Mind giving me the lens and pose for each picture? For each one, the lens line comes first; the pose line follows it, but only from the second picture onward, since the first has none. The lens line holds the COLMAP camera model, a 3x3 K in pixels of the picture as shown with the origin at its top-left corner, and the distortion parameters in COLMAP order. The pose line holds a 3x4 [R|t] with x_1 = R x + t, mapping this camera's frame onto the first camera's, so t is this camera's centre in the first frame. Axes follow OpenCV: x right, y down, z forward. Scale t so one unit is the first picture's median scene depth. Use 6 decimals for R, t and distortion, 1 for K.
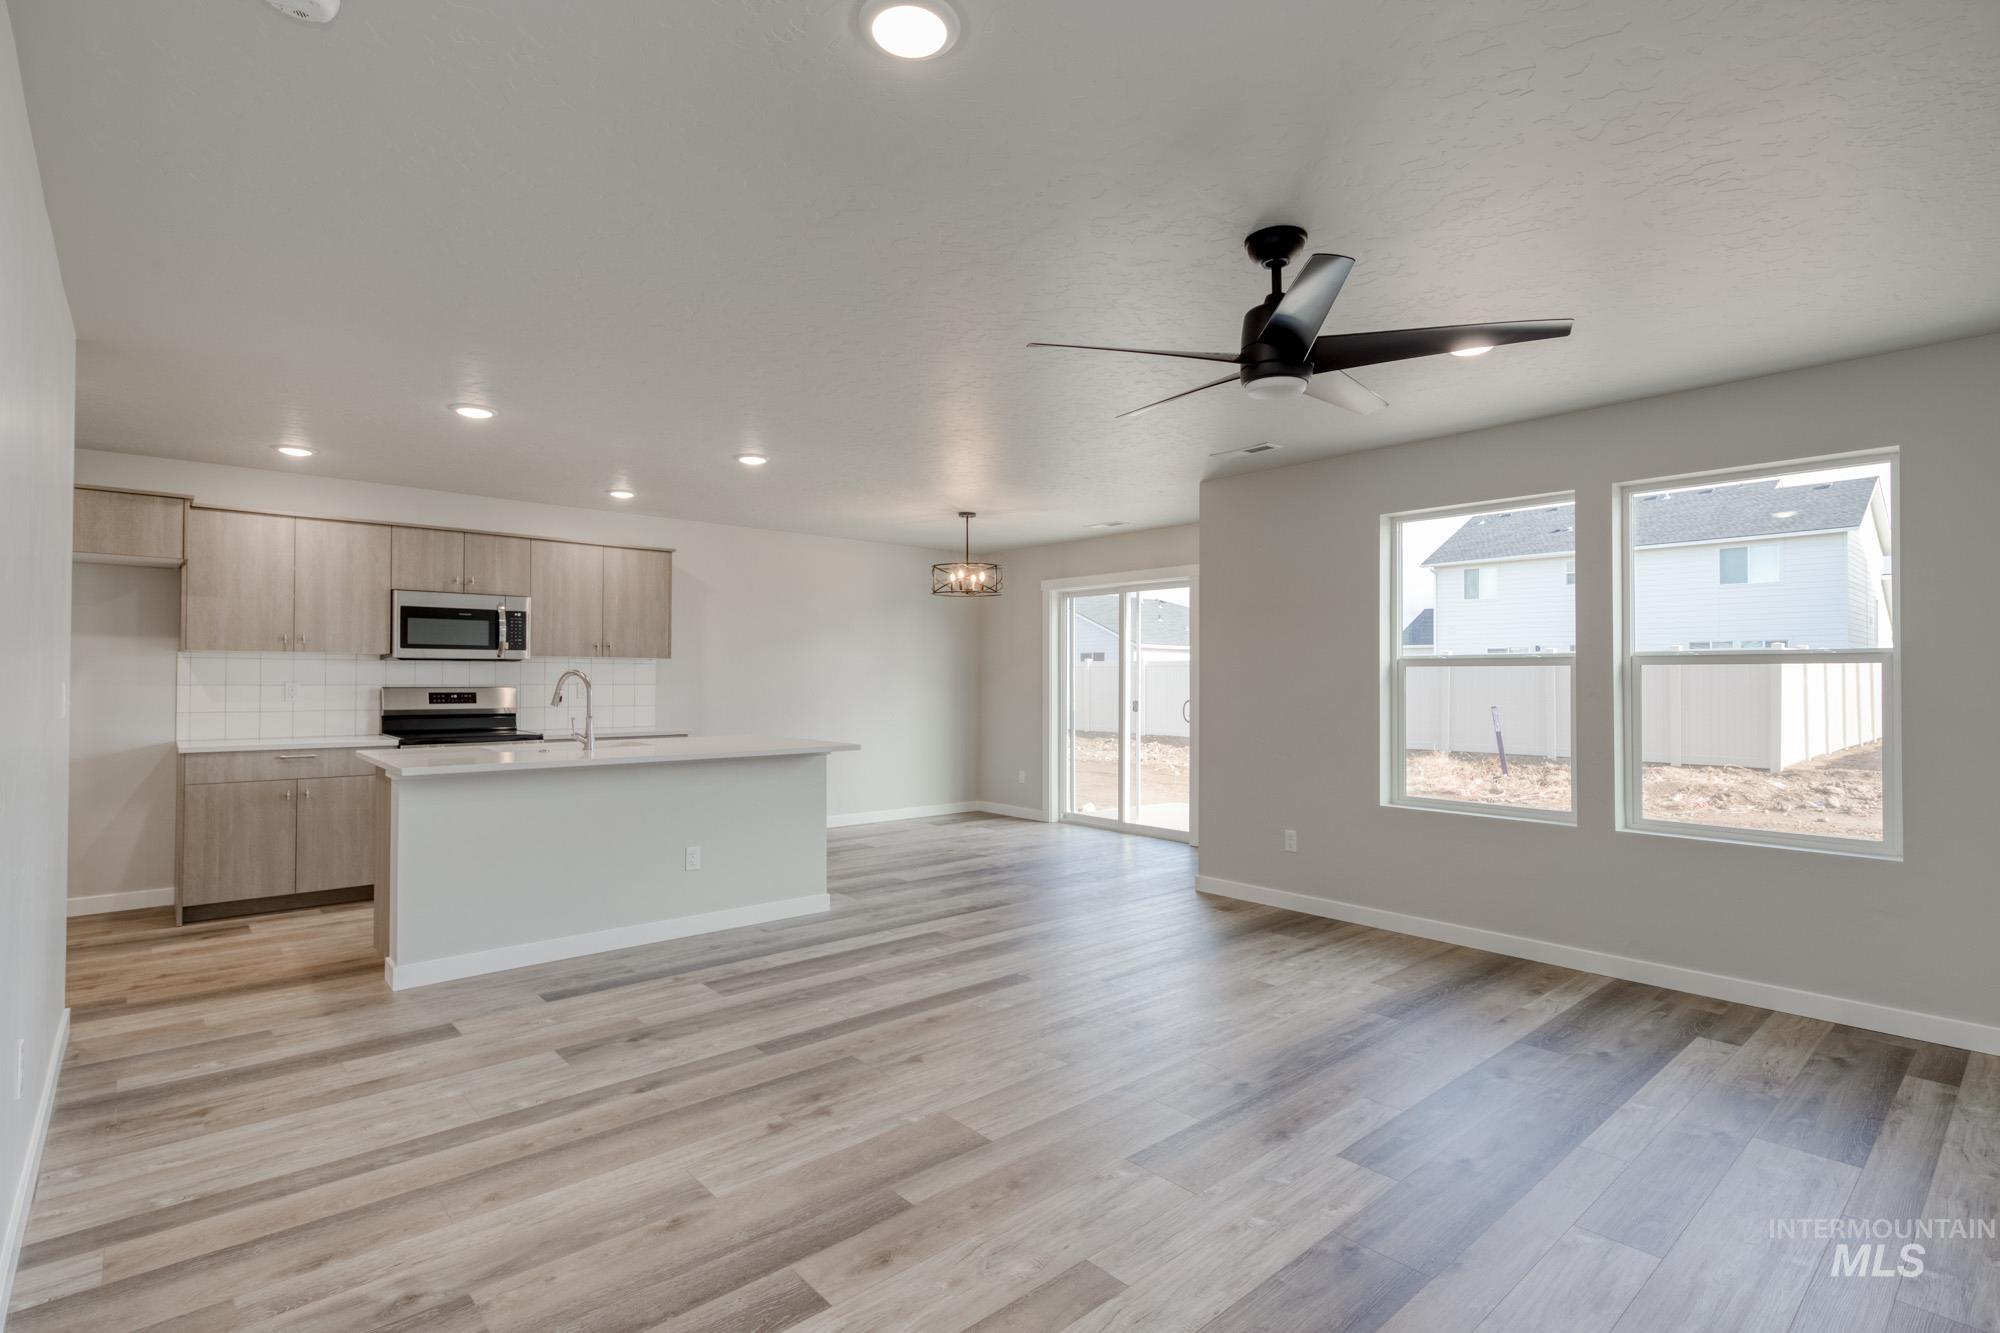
lens RADIAL K [[952.8, 0, 998.1], [0, 952.8, 669.0], [0, 0, 1]] dist [0.016153, -0.006261]
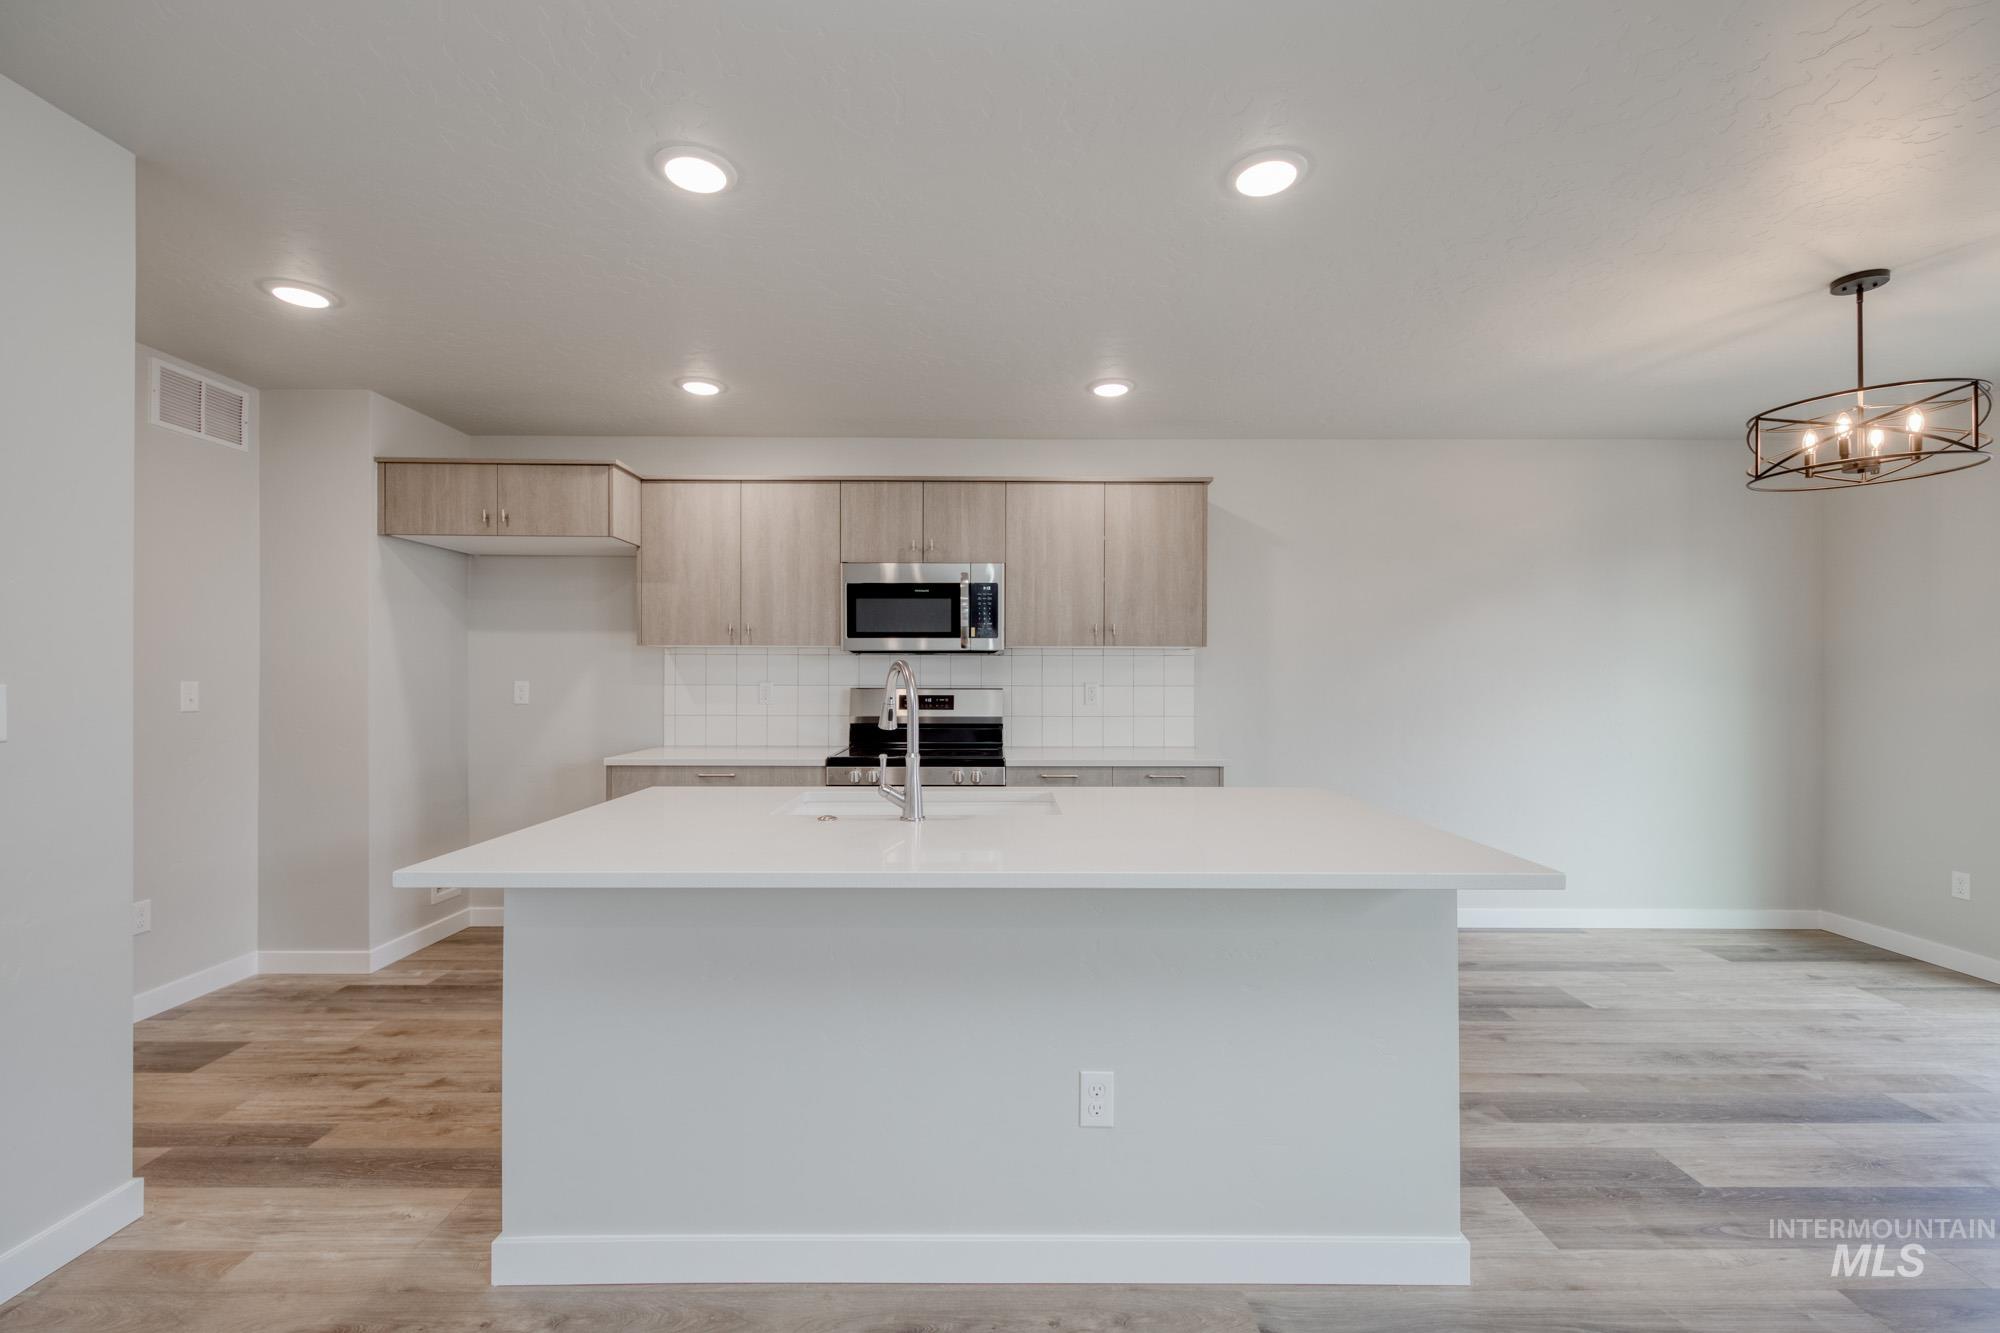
lens RADIAL K [[841.5, 0, 996.9], [0, 841.5, 675.8], [0, 0, 1]] dist [0.015446, -0.007288]
pose [[0.751130, -0.002356, -0.660150, -0.106981], [0.007233, 0.999963, 0.004661, 0.007734], [0.660115, -0.008275, 0.751119, 0.711182]]
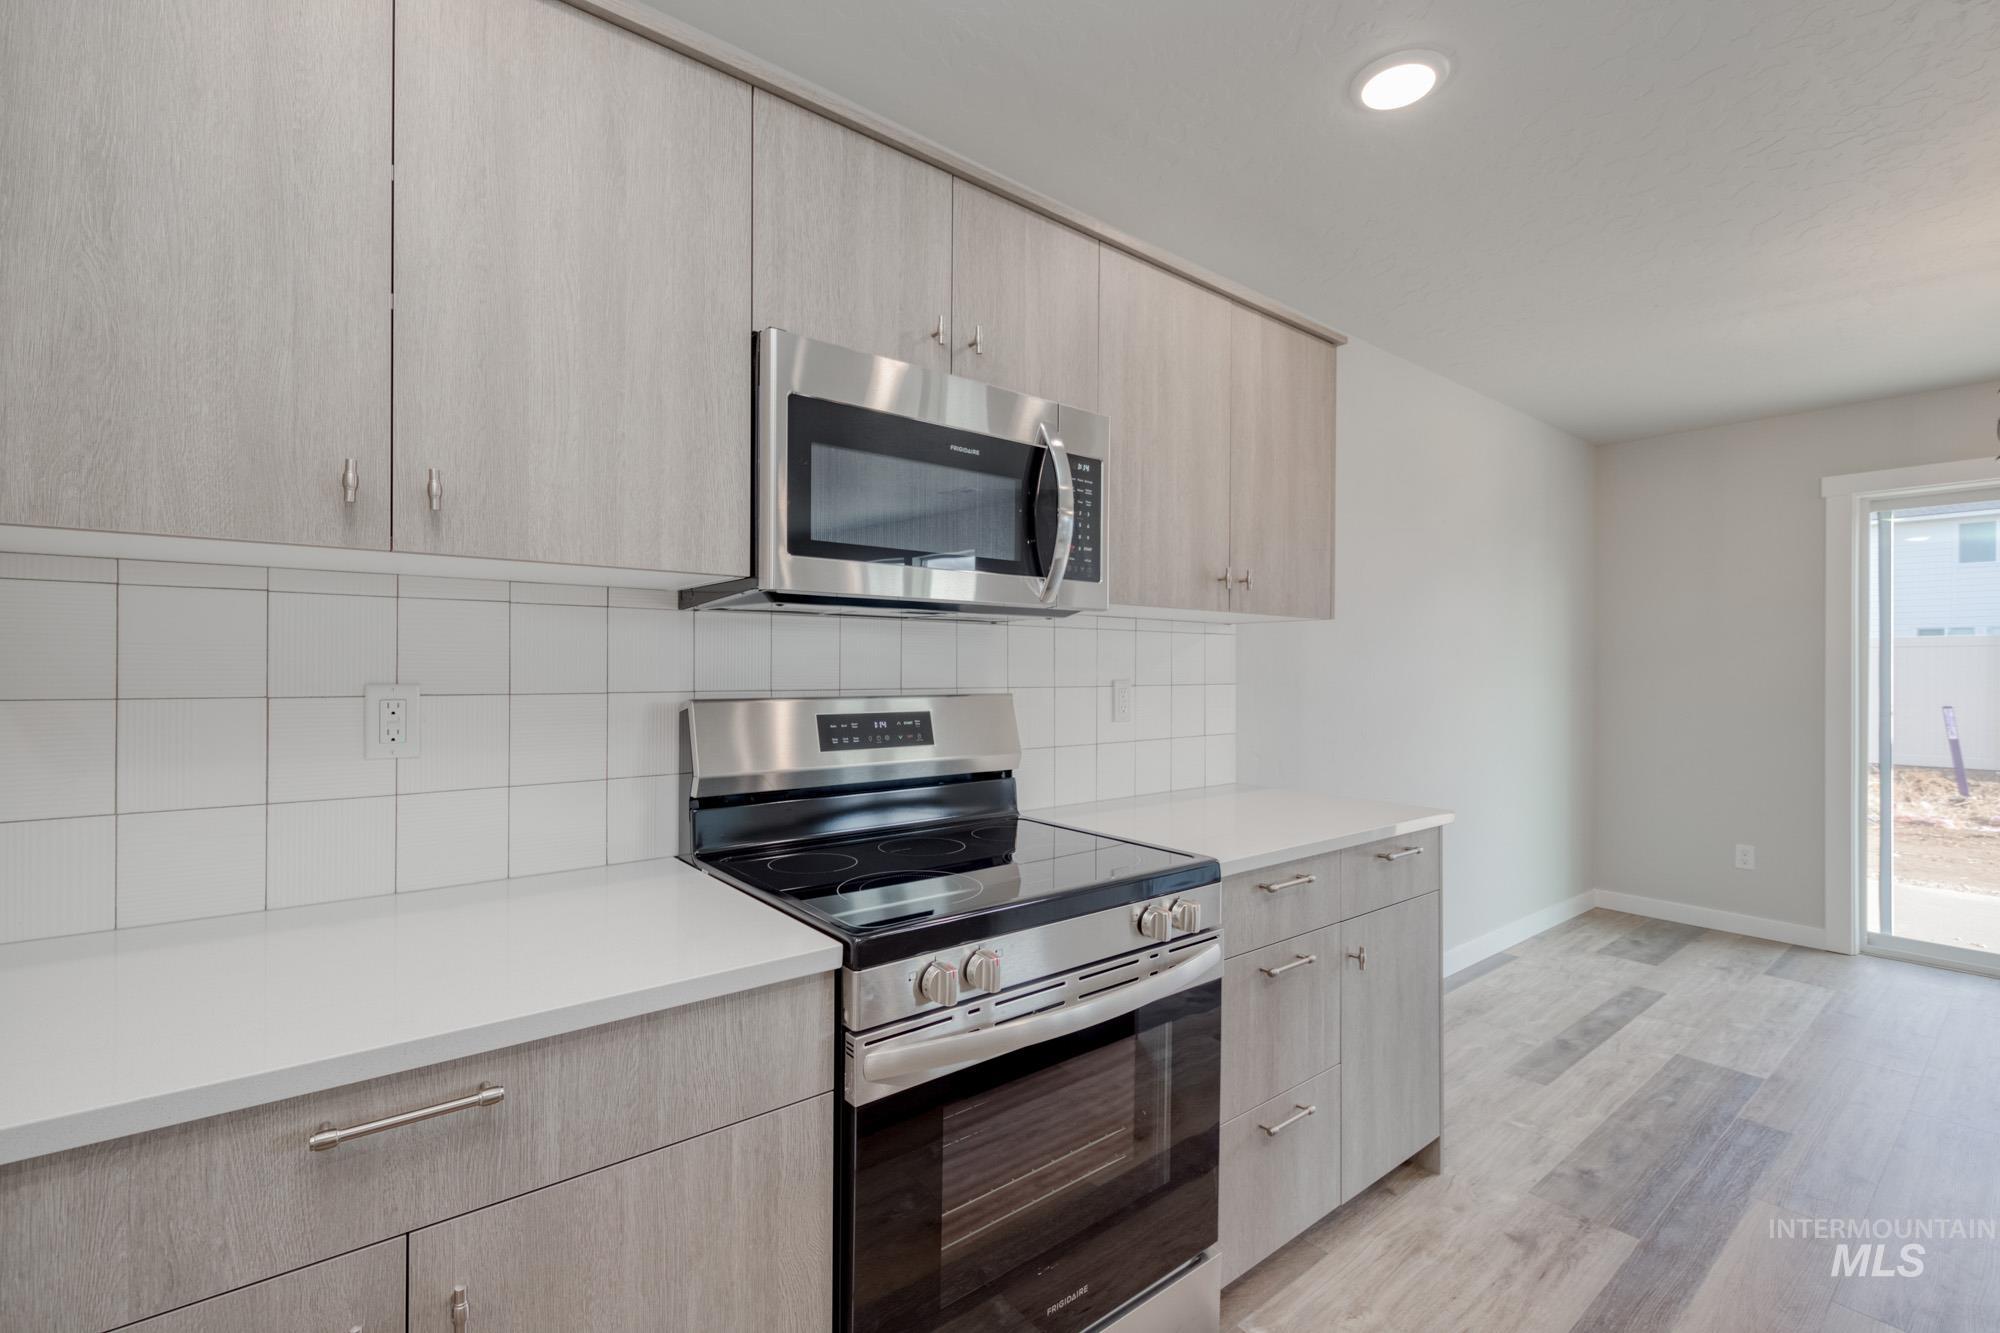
lens RADIAL K [[871.3, 0, 996.7], [0, 871.3, 669.0], [0, 0, 1]] dist [0.009407, -0.003759]
pose [[0.998909, -0.000055, -0.046708, -0.695217], [0.000515, 0.999952, 0.009825, 0.008714], [0.046705, -0.009838, 0.998860, 0.955257]]
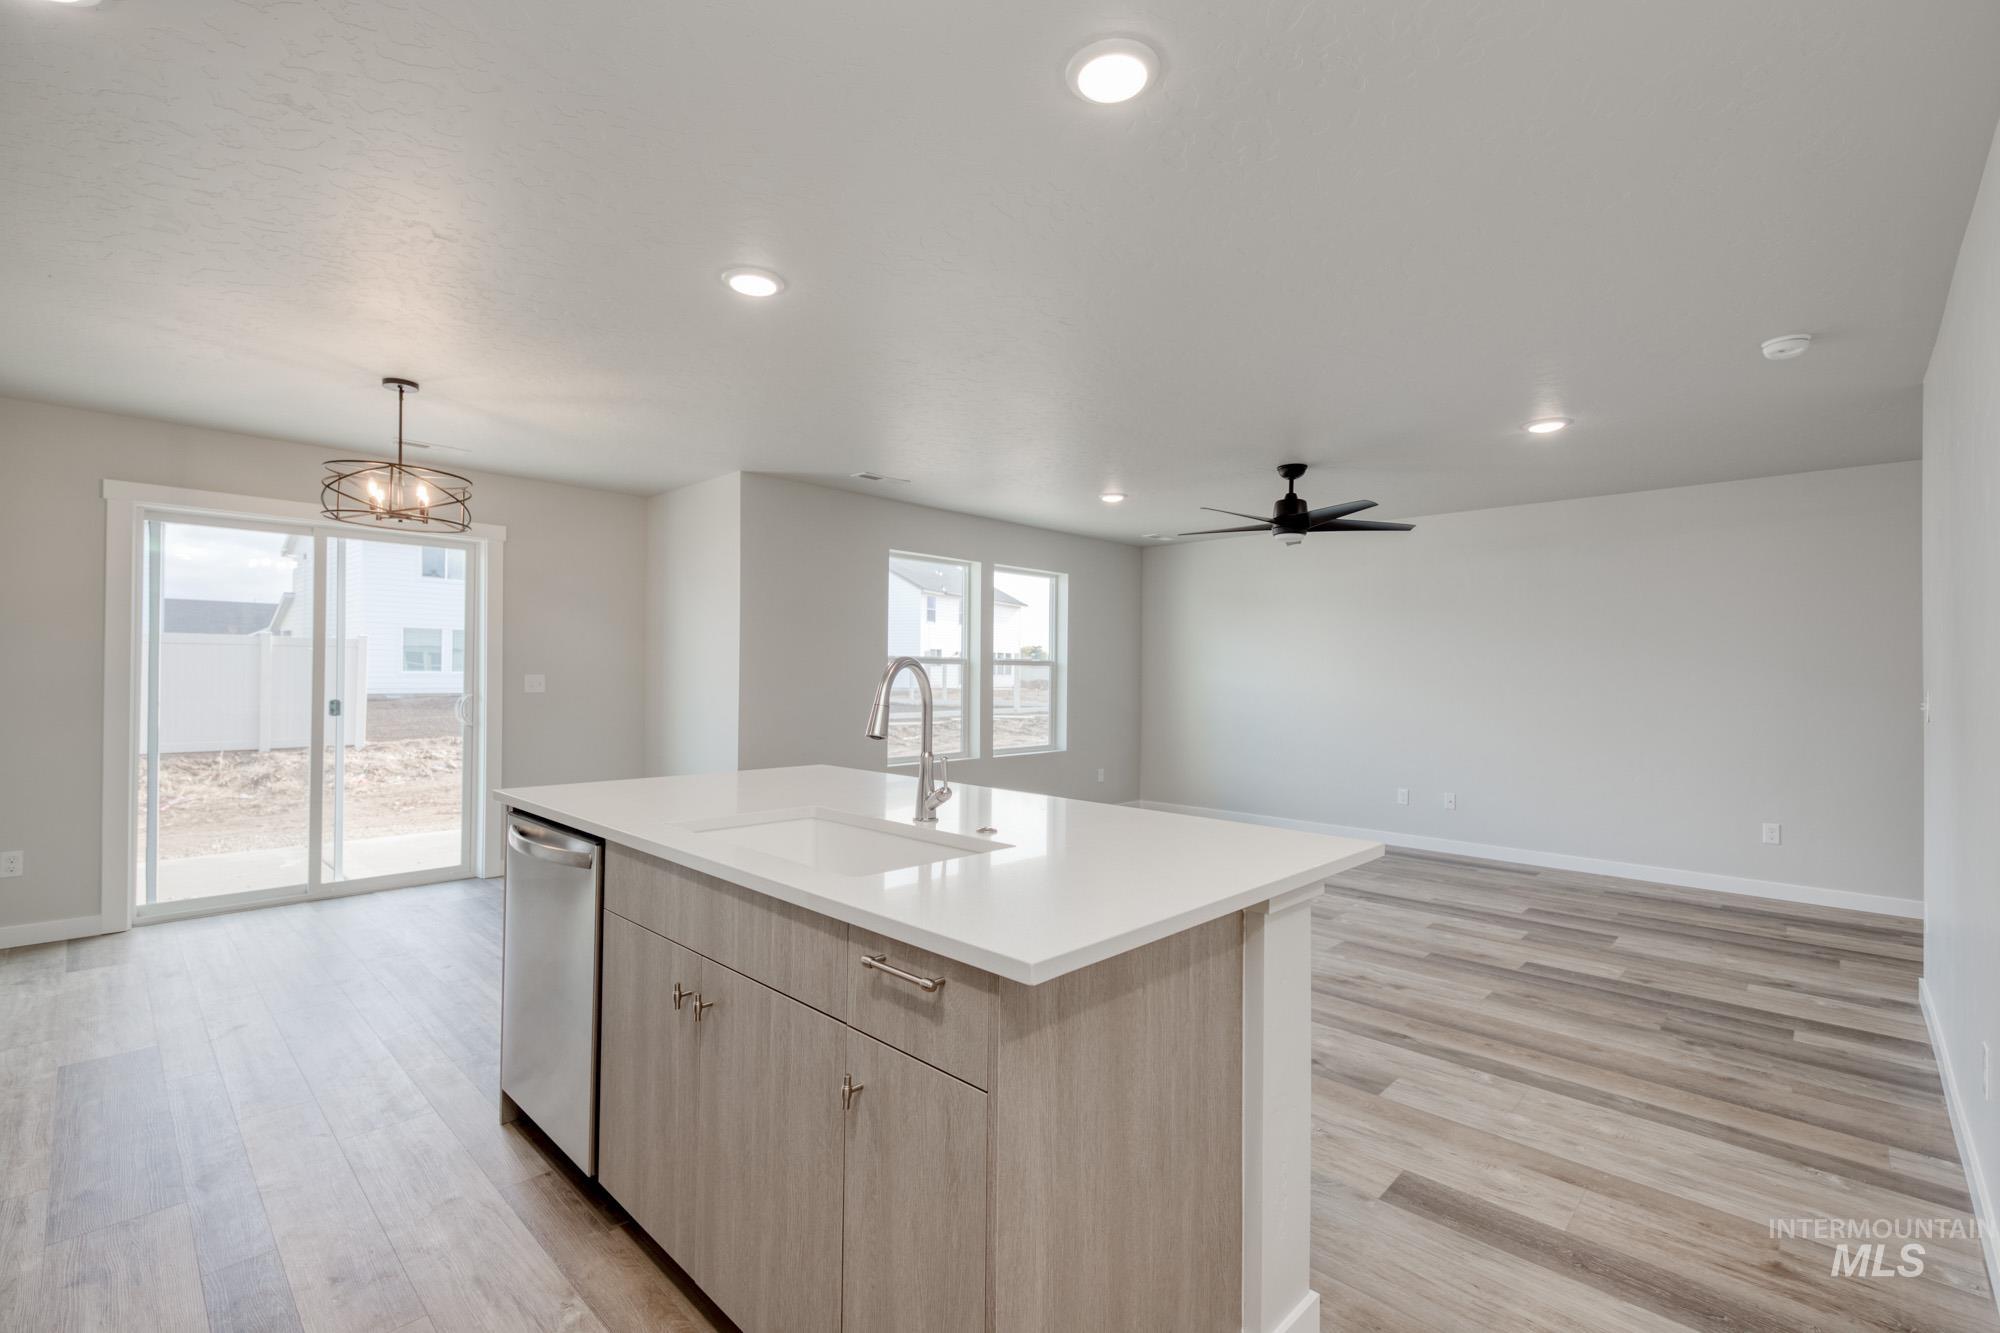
lens RADIAL K [[871.3, 0, 996.7], [0, 871.3, 669.0], [0, 0, 1]] dist [0.009407, -0.003759]
pose [[-0.078315, 0.000983, 0.996928, -0.888466], [-0.019558, 0.999806, -0.002522, 0.007451], [-0.996737, -0.019696, -0.078281, 1.015471]]
